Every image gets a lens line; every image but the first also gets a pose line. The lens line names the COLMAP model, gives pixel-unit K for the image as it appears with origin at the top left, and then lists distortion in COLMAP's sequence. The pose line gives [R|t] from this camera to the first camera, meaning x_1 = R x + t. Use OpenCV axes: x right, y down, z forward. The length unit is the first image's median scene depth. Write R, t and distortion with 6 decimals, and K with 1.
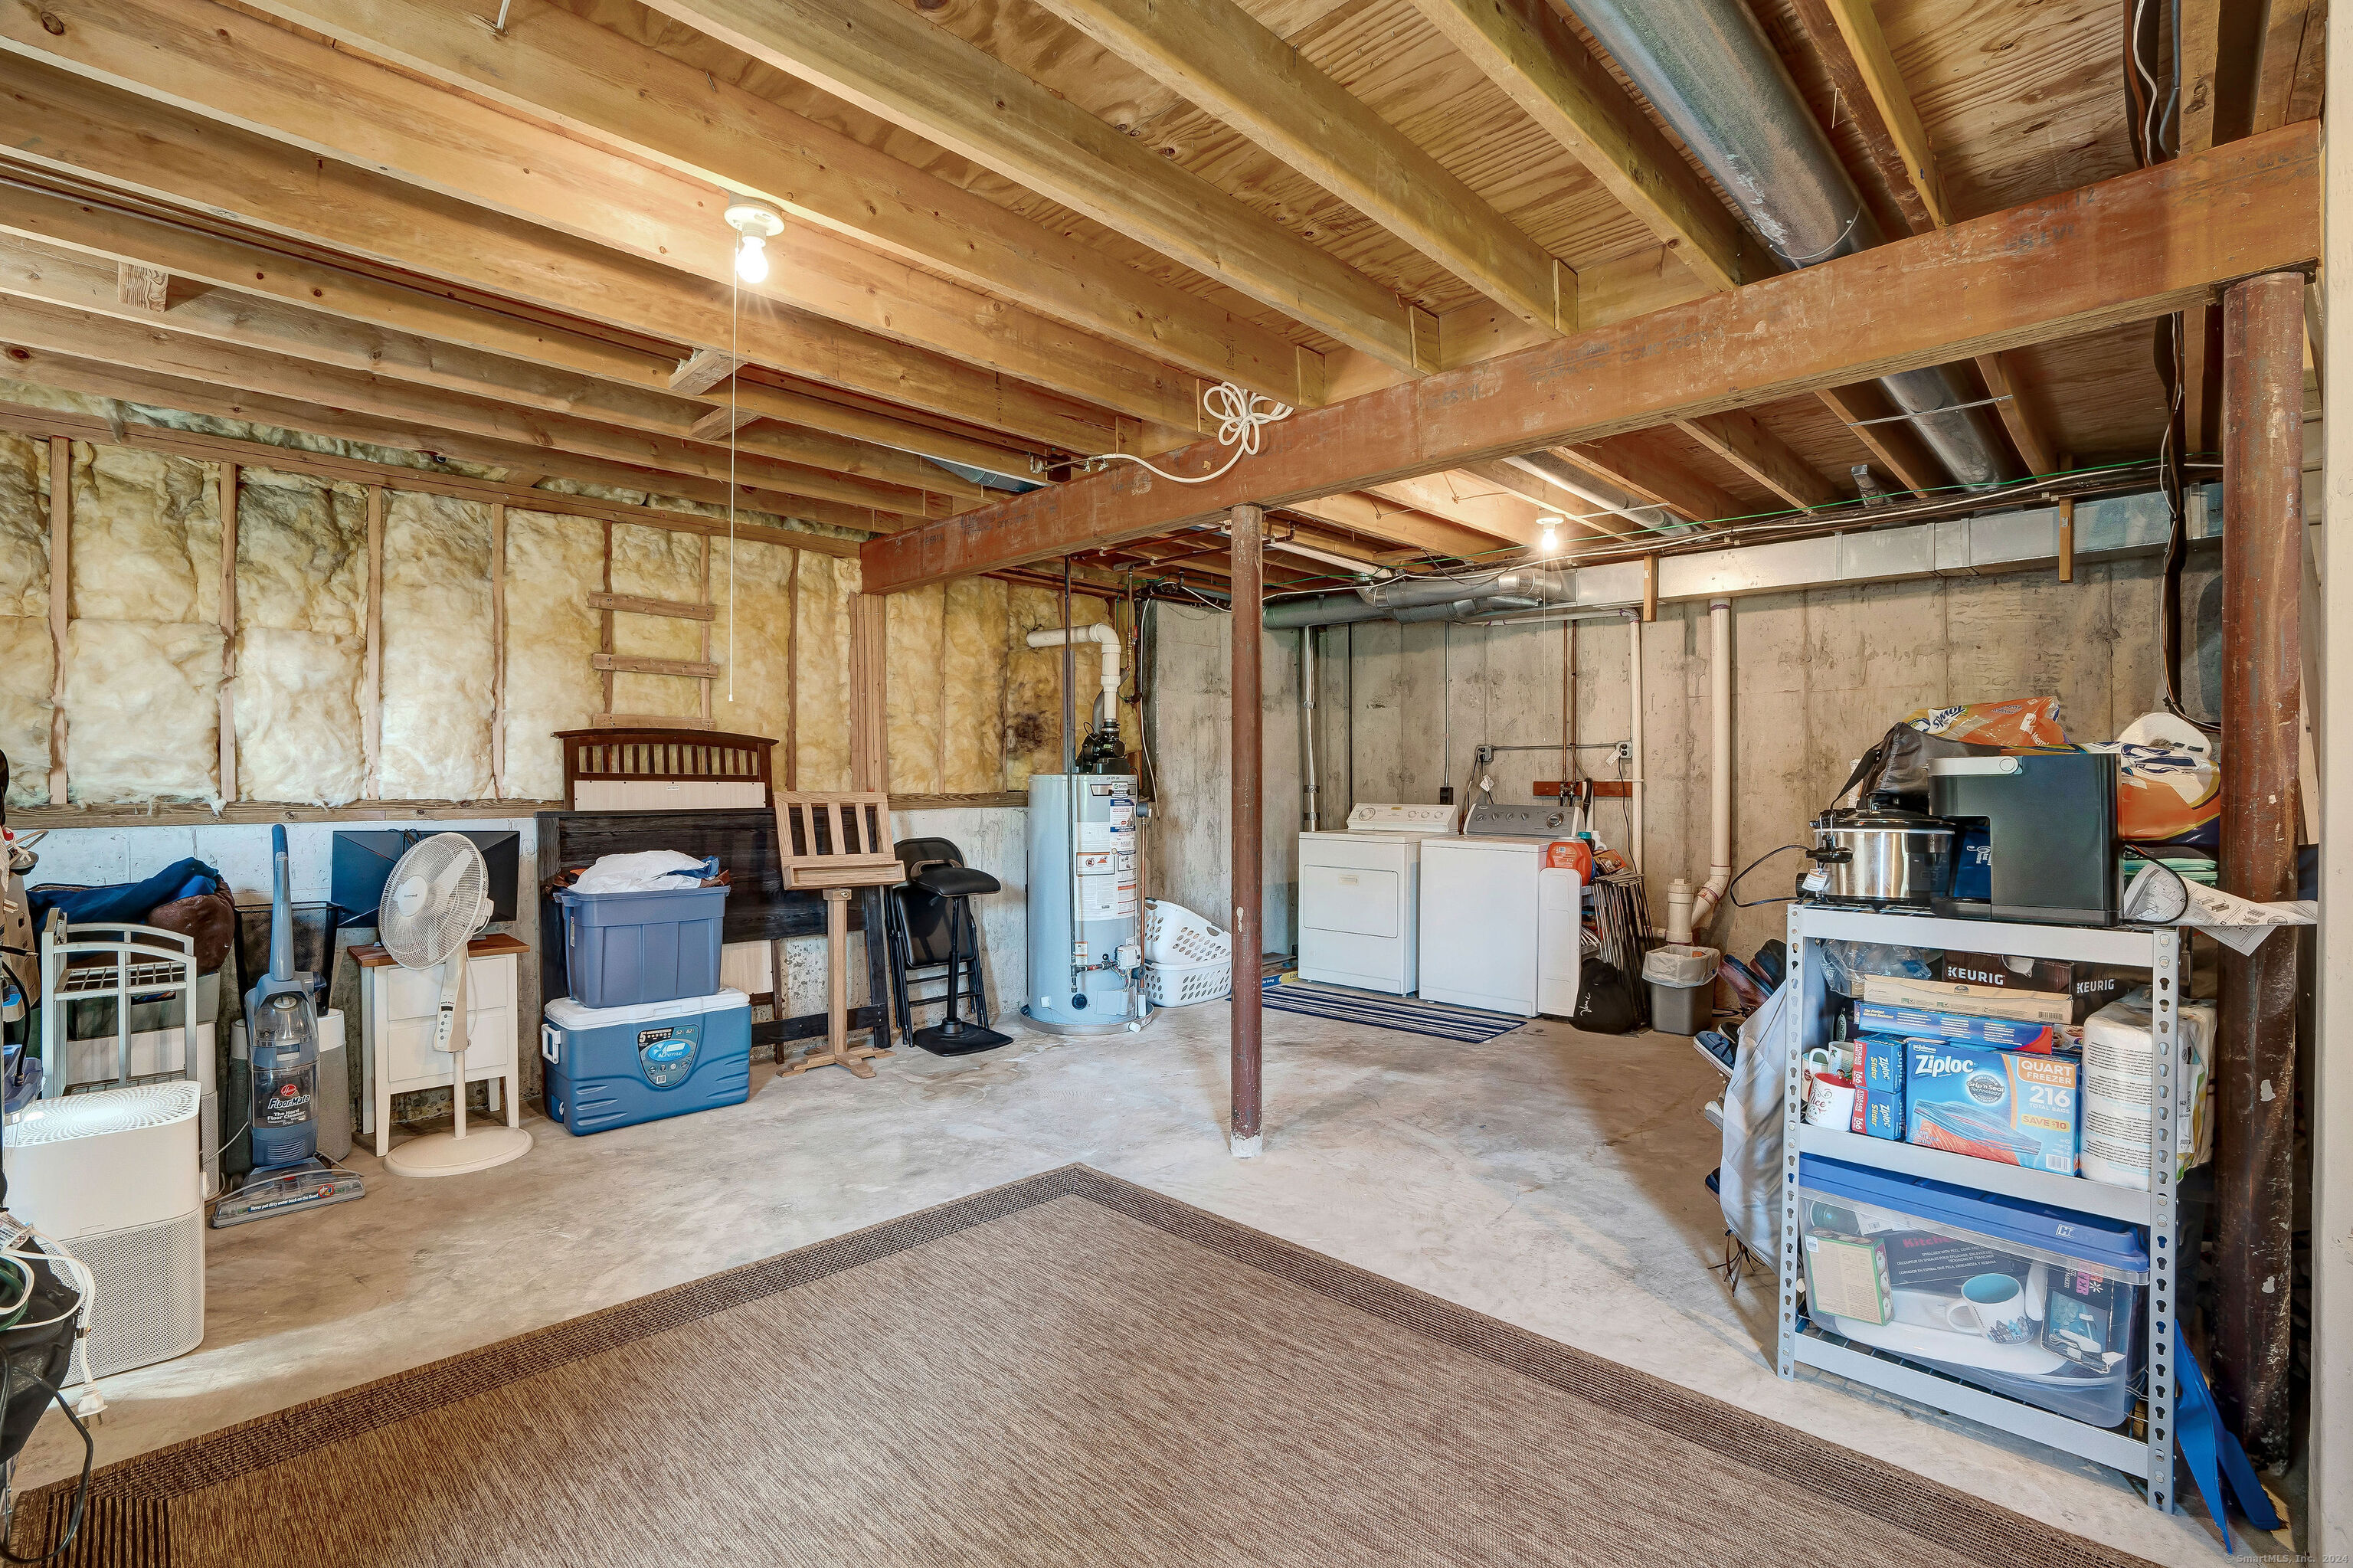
lens RADIAL K [[1096.6, 0, 1189.6], [0, 1096.6, 783.3], [0, 0, 1]] dist [-0.039571, 0.002159]
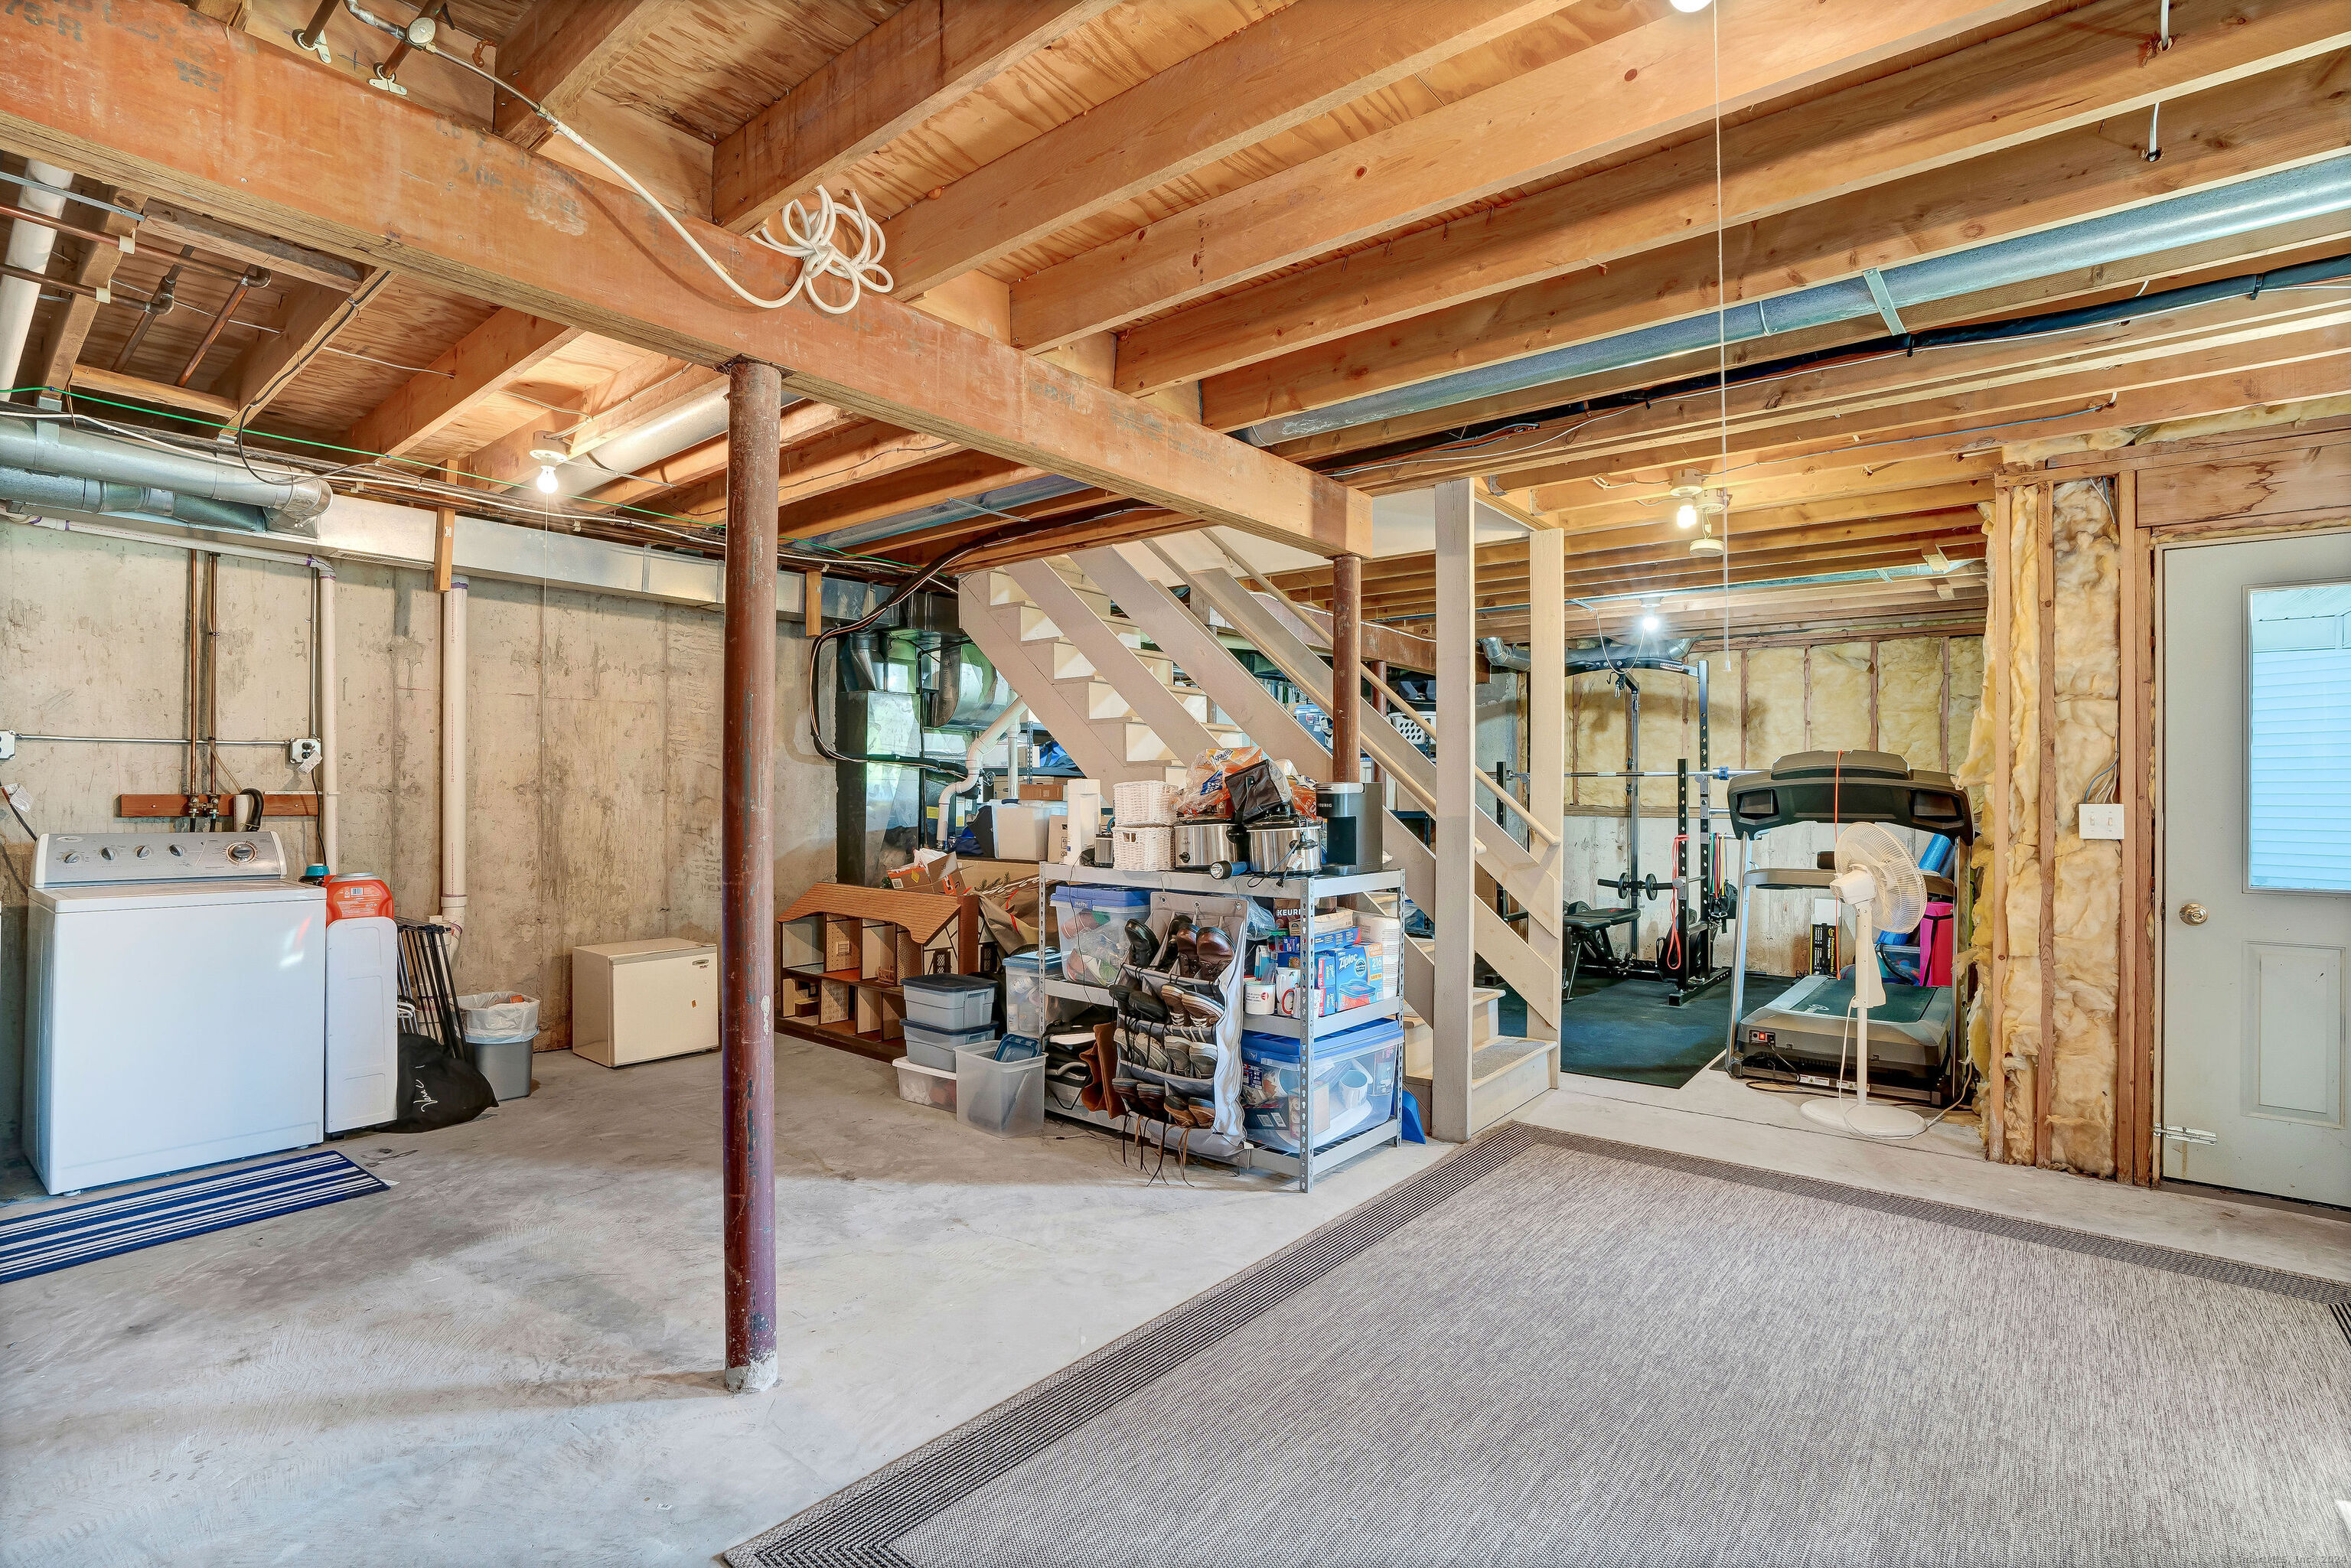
lens RADIAL K [[1095.6, 0, 1184.7], [0, 1095.6, 785.2], [0, 0, 1]] dist [-0.039571, 0.002159]
pose [[-0.078299, 0.004241, 0.996921, -0.410235], [-0.001575, 0.999989, -0.004378, -0.006371], [-0.996929, -0.001913, -0.078291, 0.546463]]
